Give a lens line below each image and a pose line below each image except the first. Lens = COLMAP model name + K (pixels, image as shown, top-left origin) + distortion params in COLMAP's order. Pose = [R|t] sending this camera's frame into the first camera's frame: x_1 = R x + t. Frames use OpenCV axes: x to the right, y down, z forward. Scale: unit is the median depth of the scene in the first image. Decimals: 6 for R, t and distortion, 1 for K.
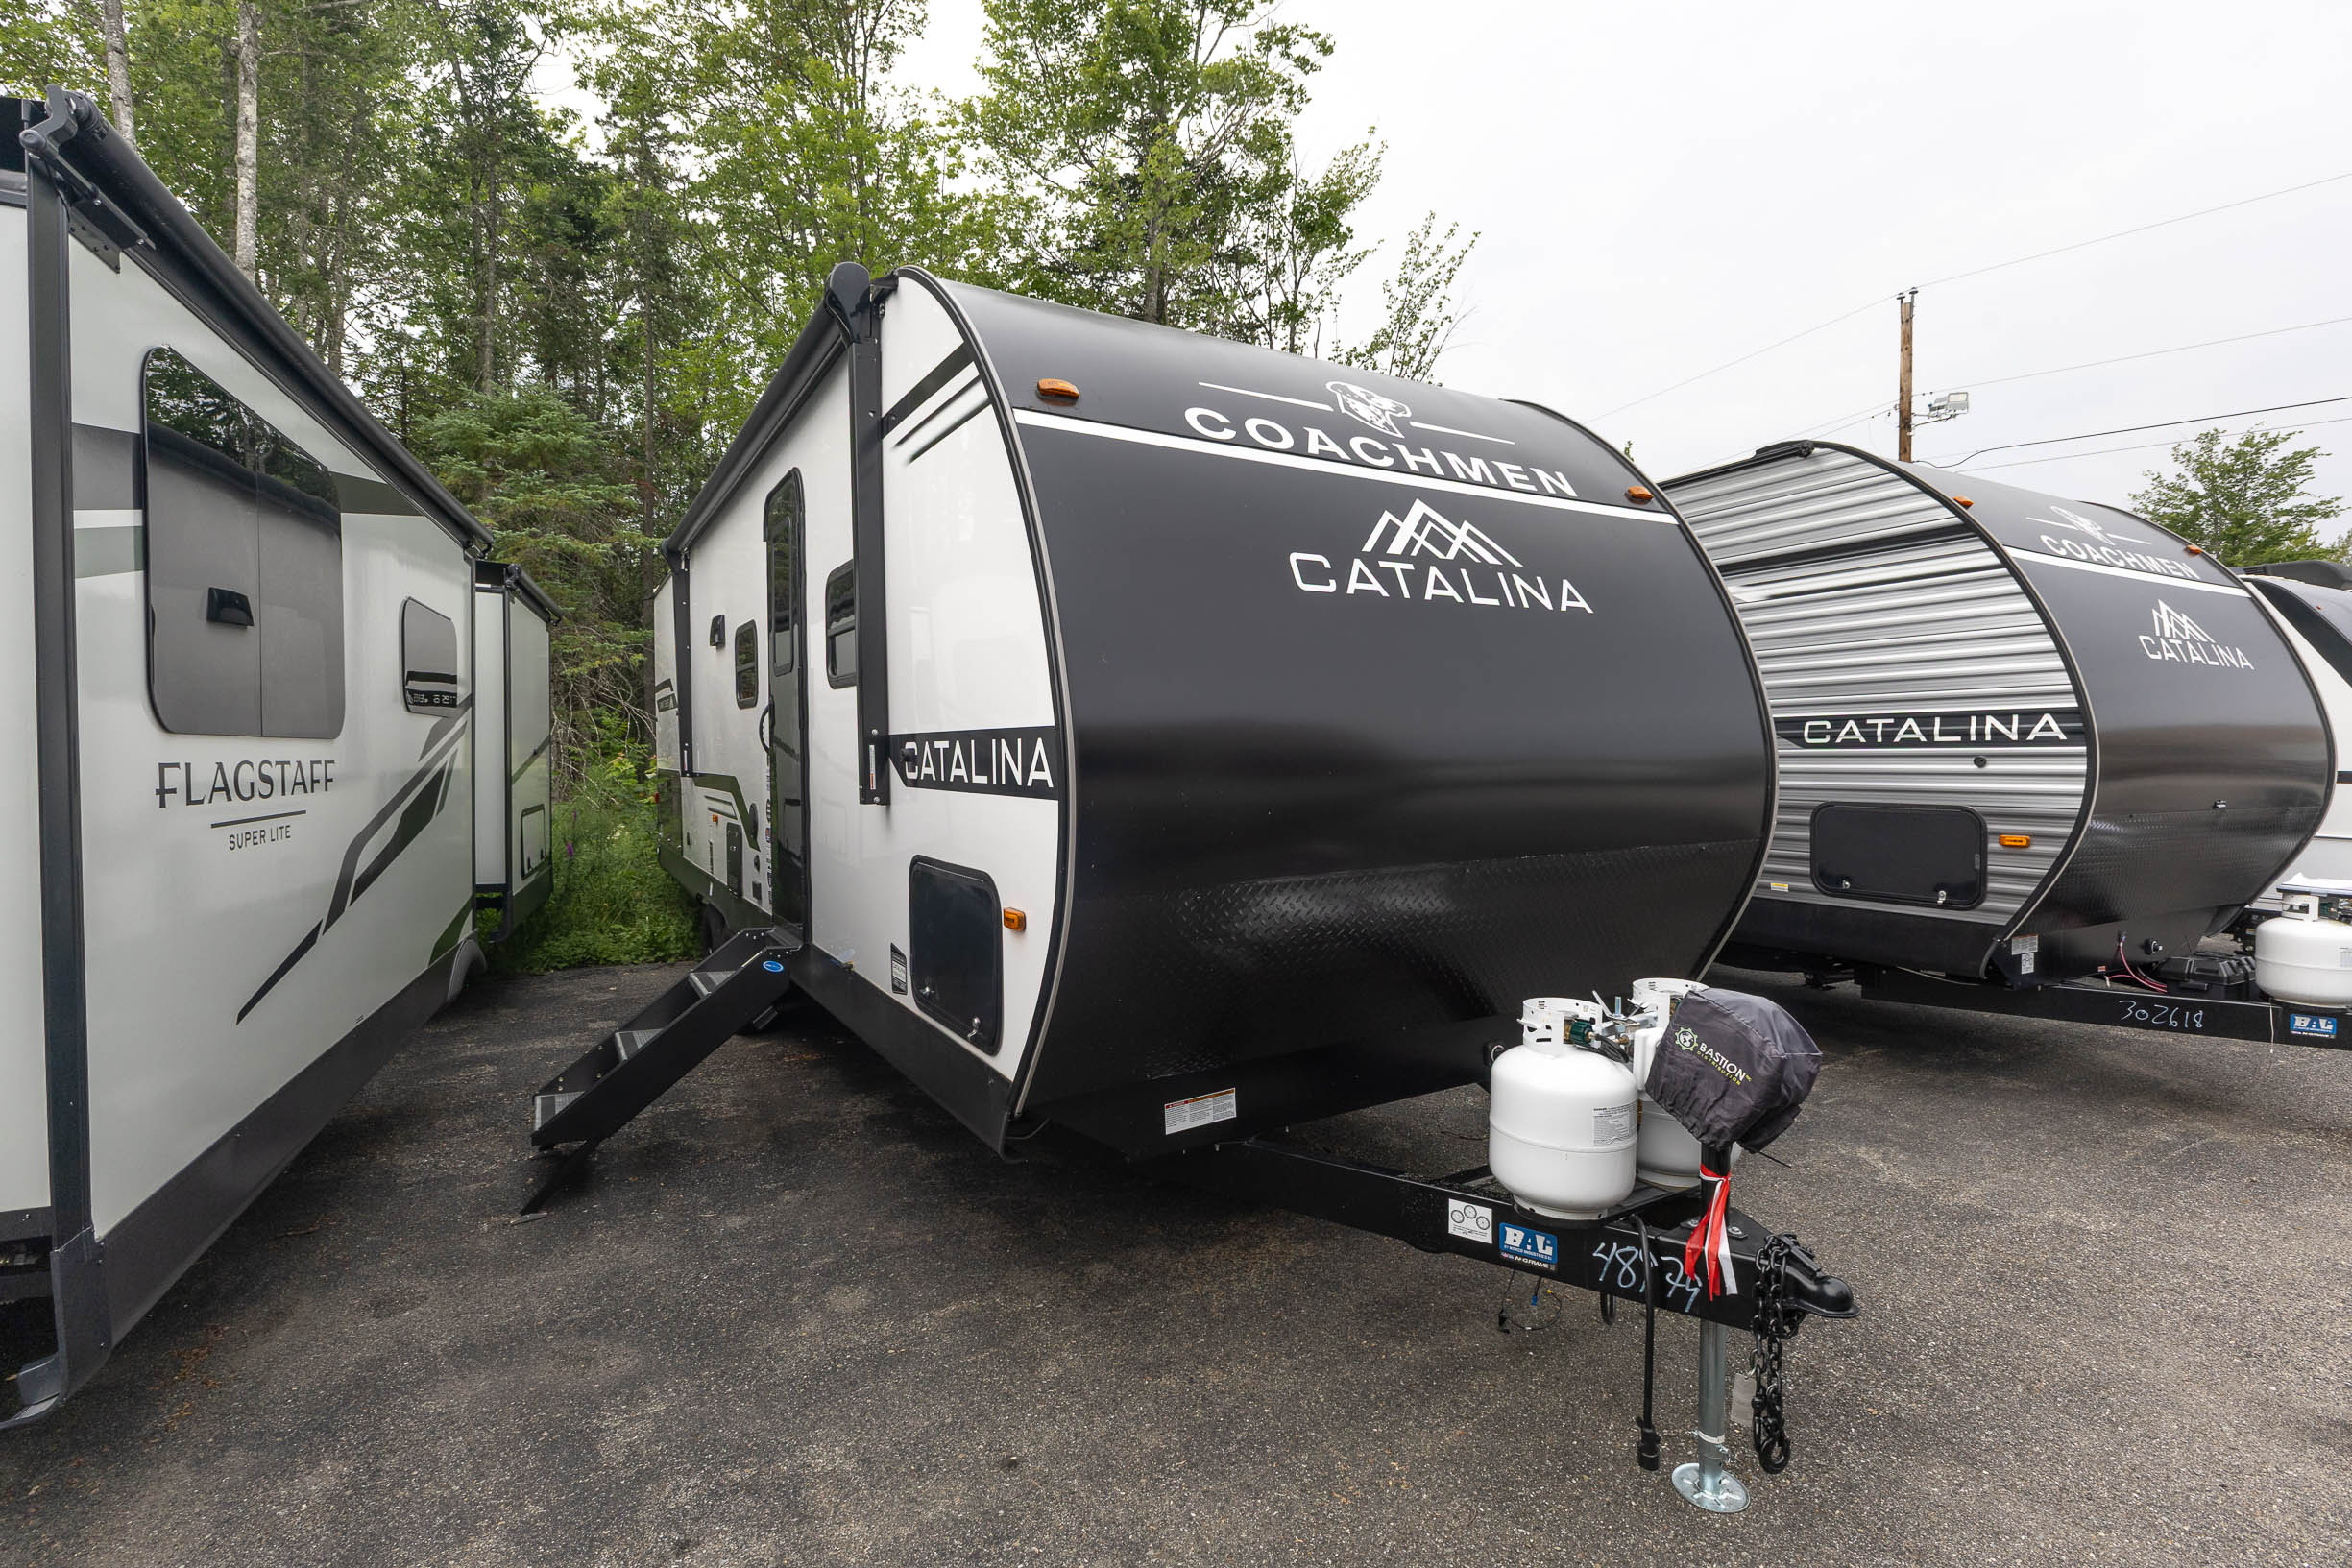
lens RADIAL K [[1104.5, 0, 1175.0], [0, 1104.5, 785.7], [0, 0, 1]] dist [-0.002094, -0.000370]
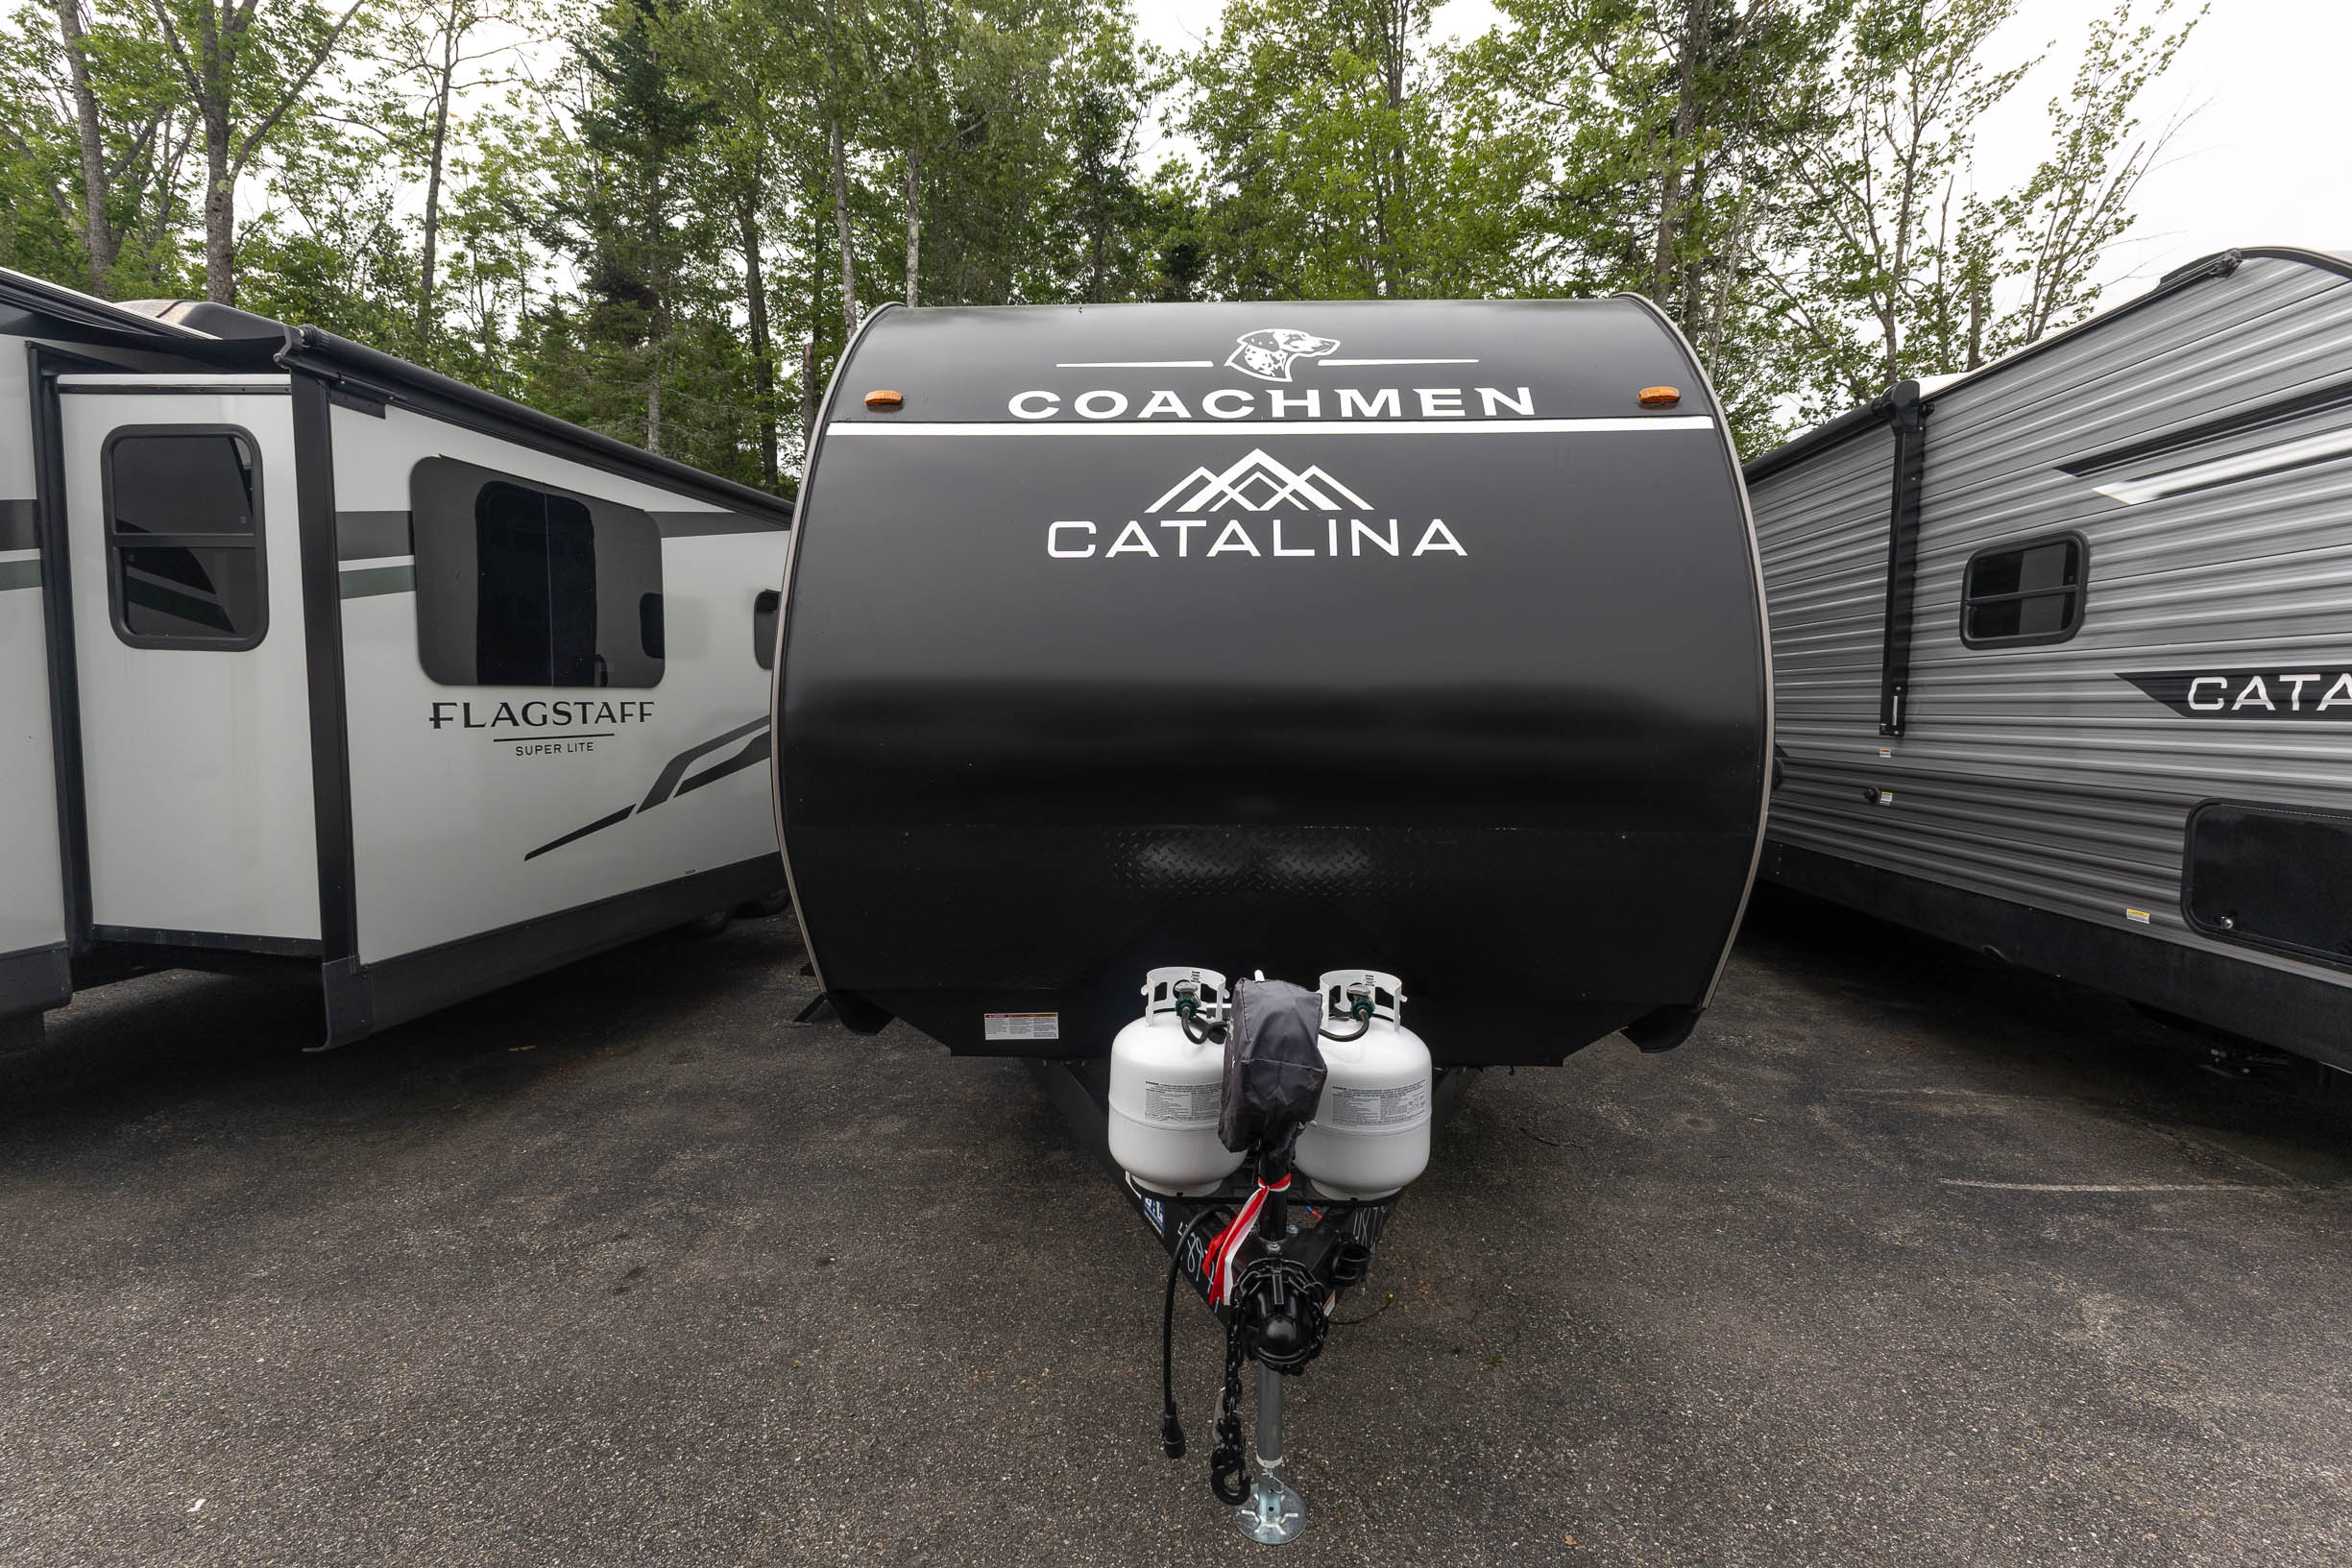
lens RADIAL K [[1041.0, 0, 1181.3], [0, 1041.0, 788.4], [0, 0, 1]] dist [0.007753, -0.001449]
pose [[0.833709, 0.061992, -0.548713, 0.683461], [-0.031413, 0.997394, 0.064954, -0.021291], [0.551309, -0.036916, 0.833484, 0.196942]]
